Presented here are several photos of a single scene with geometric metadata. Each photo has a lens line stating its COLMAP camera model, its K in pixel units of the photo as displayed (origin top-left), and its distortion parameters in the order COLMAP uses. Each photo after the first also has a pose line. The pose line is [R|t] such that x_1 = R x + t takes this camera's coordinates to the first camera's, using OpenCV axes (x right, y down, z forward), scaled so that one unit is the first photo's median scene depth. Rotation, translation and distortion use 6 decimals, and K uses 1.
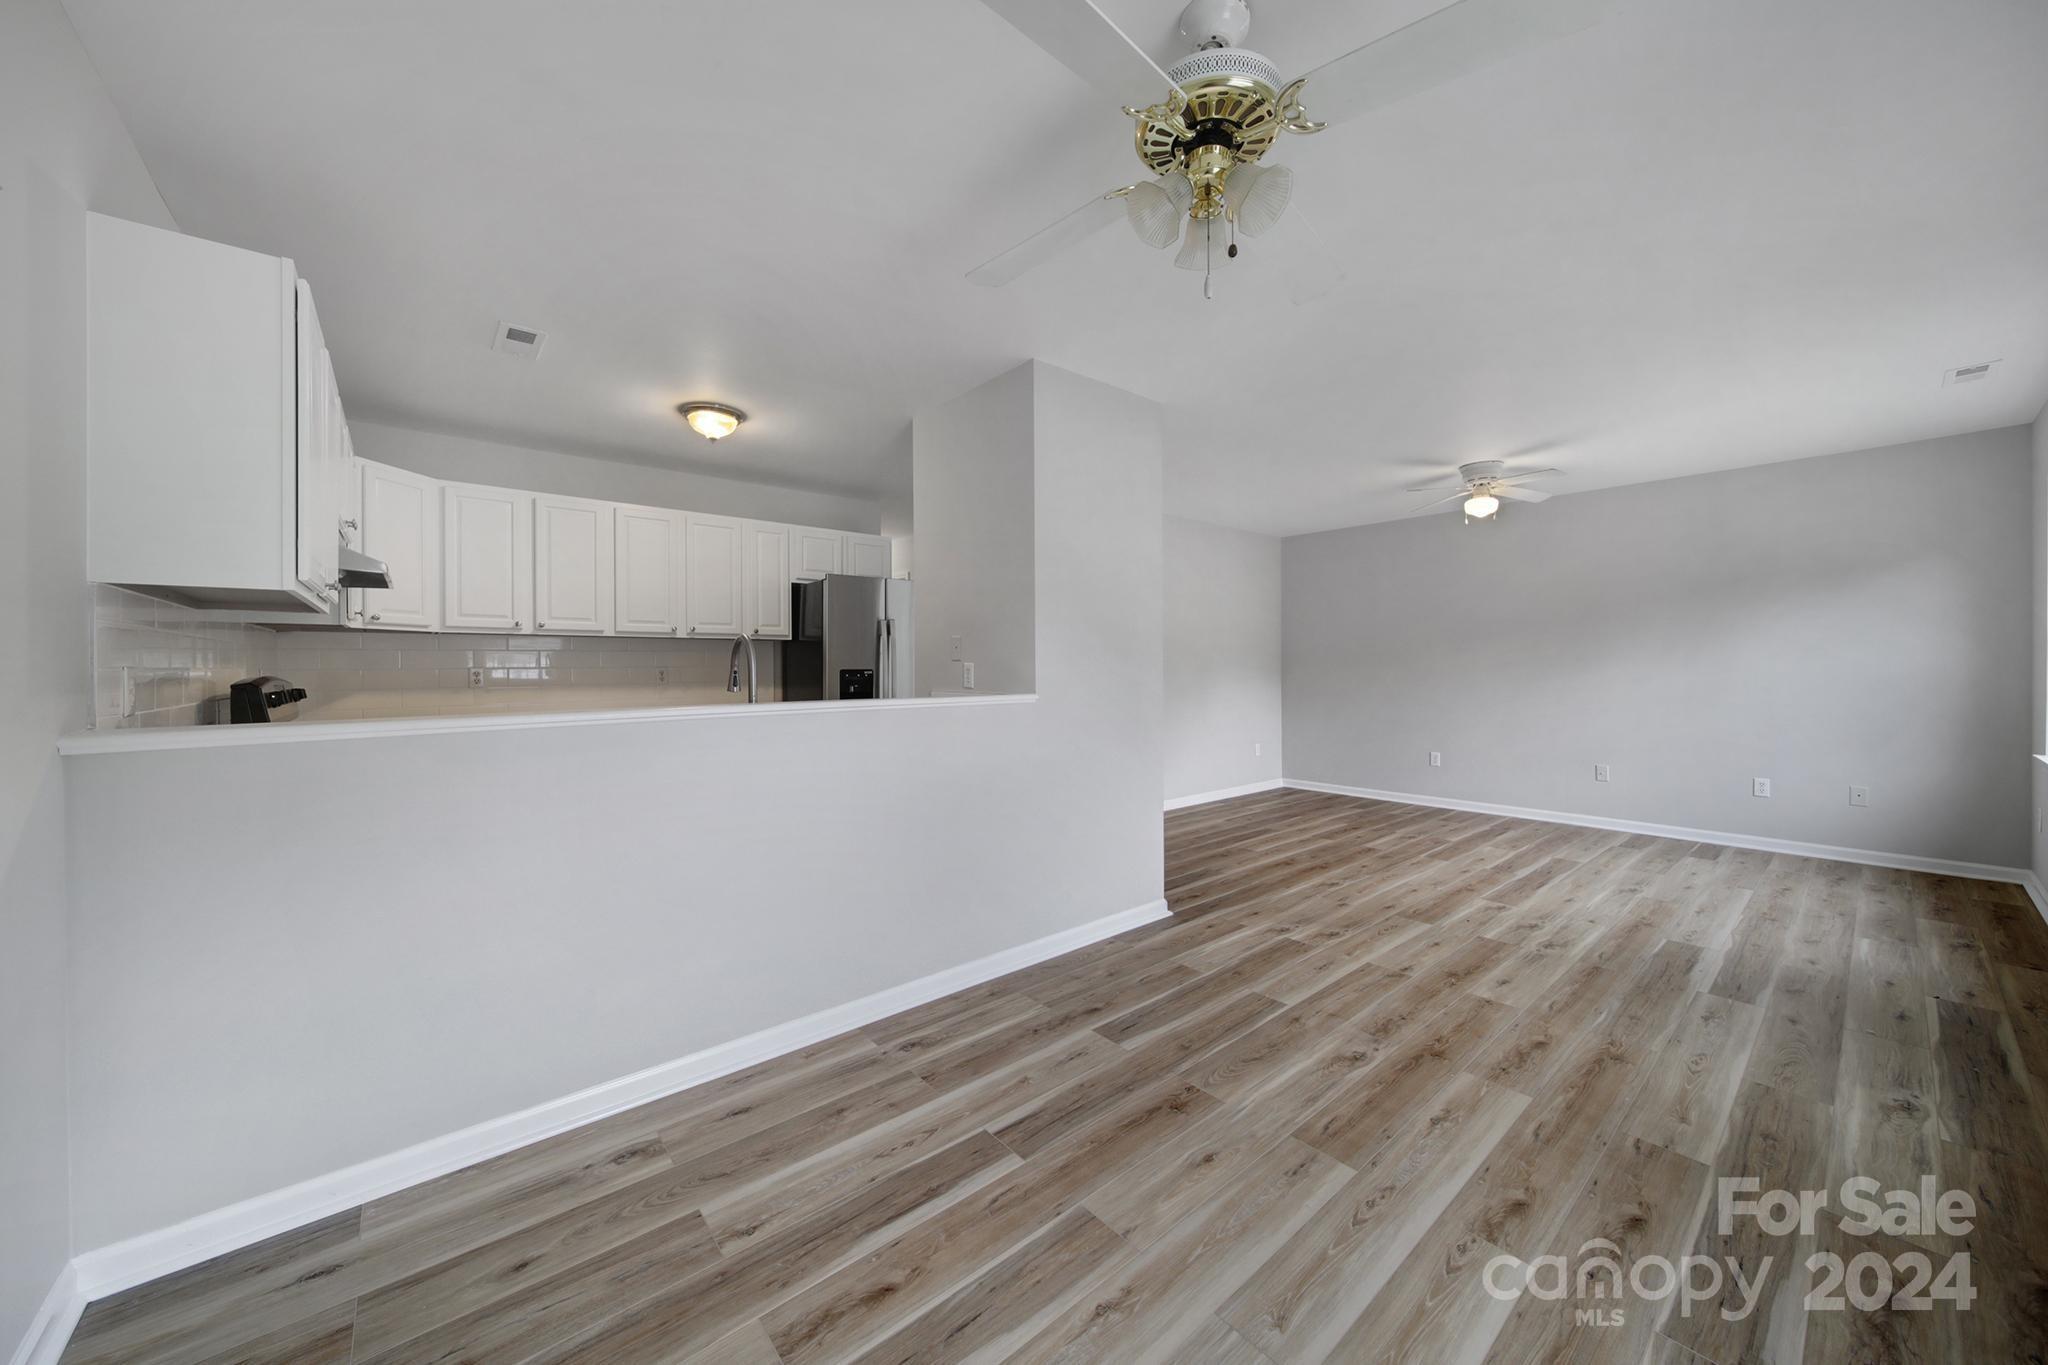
lens RADIAL K [[720.7, 0, 1024.7], [0, 720.7, 663.7], [0, 0, 1]] dist [-0.002162, -0.000055]
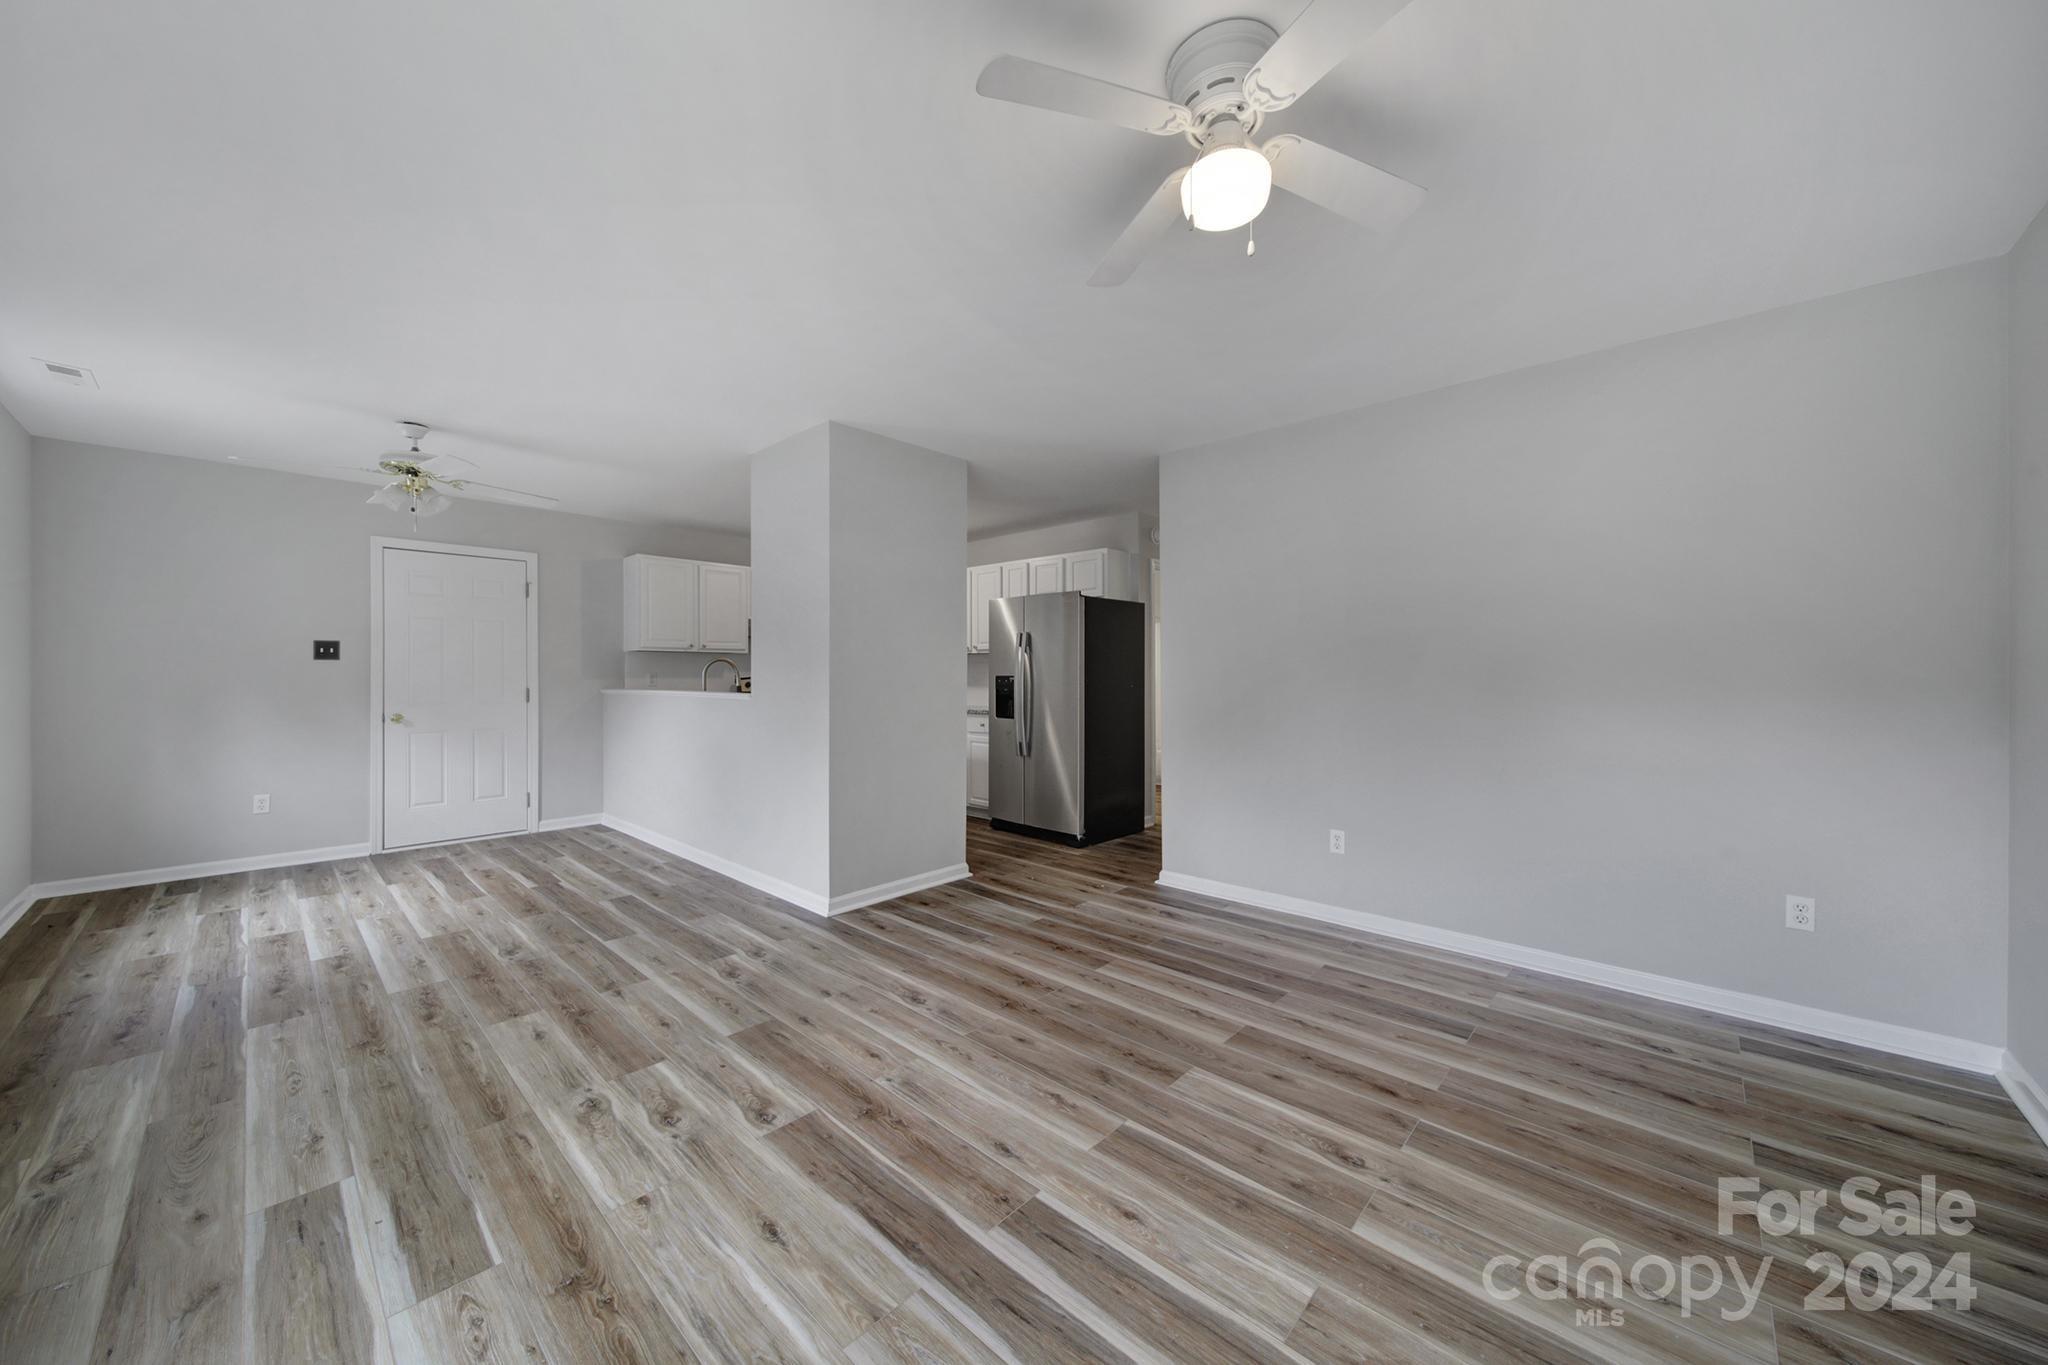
lens RADIAL K [[720.7, 0, 1026.8], [0, 720.7, 670.4], [0, 0, 1]] dist [-0.002162, -0.000055]
pose [[0.129573, -0.001660, -0.991569, 1.321198], [-0.000384, 0.999998, -0.001724, -0.000165], [0.991570, 0.000604, 0.129572, 1.208955]]
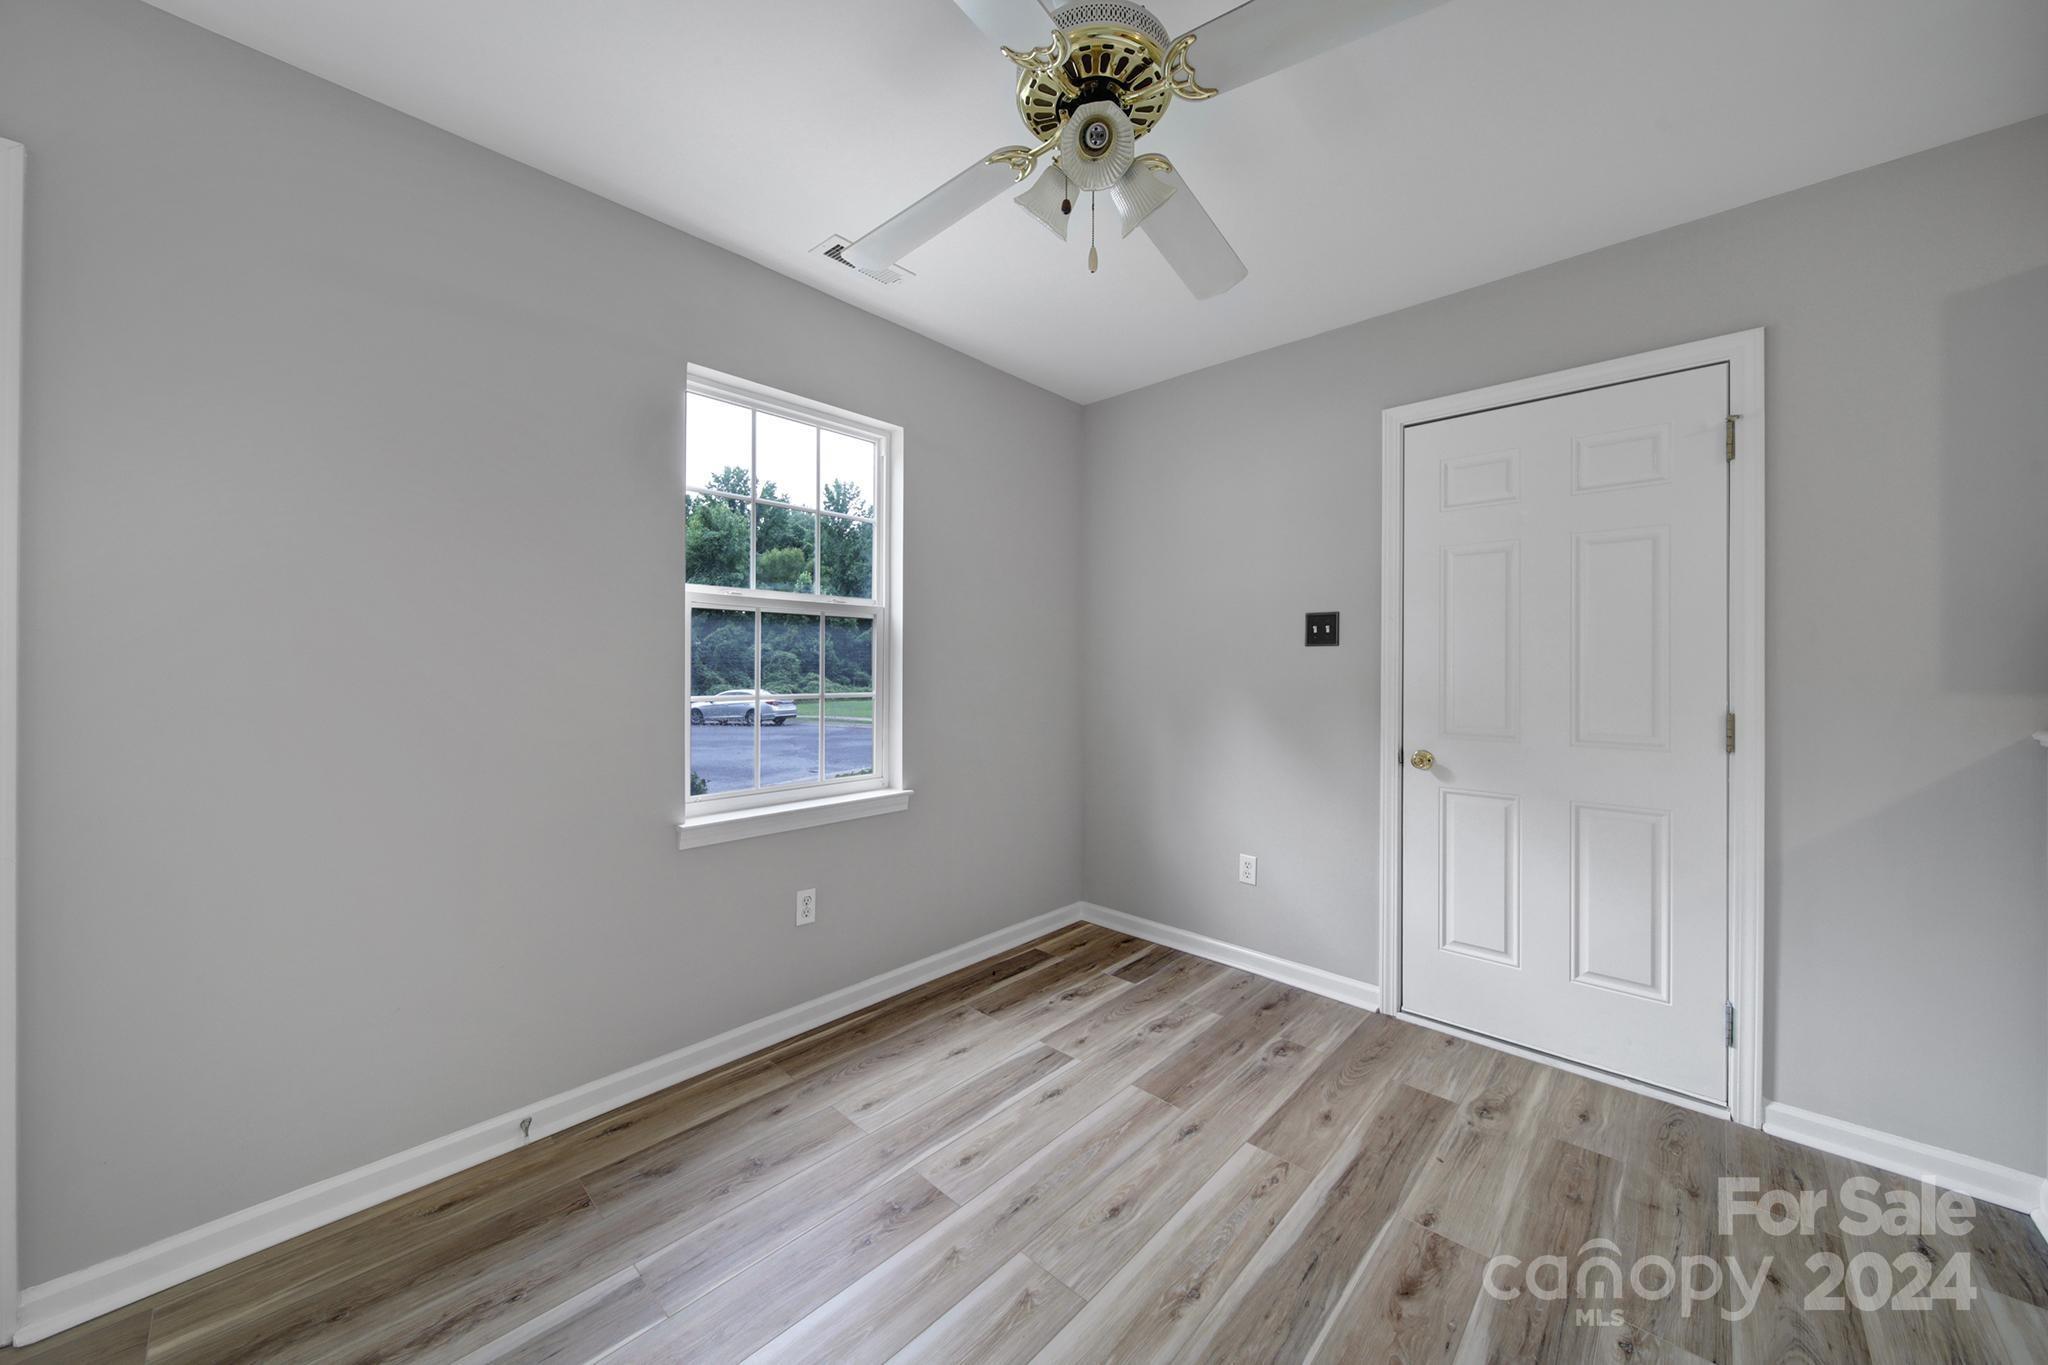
lens RADIAL K [[720.7, 0, 1016.8], [0, 720.7, 667.6], [0, 0, 1]] dist [-0.002162, -0.000055]
pose [[-0.993617, 0.000134, -0.112802, 0.194646], [-0.000774, 0.999968, 0.008003, -0.004758], [0.112800, 0.008039, -0.993585, 0.811824]]
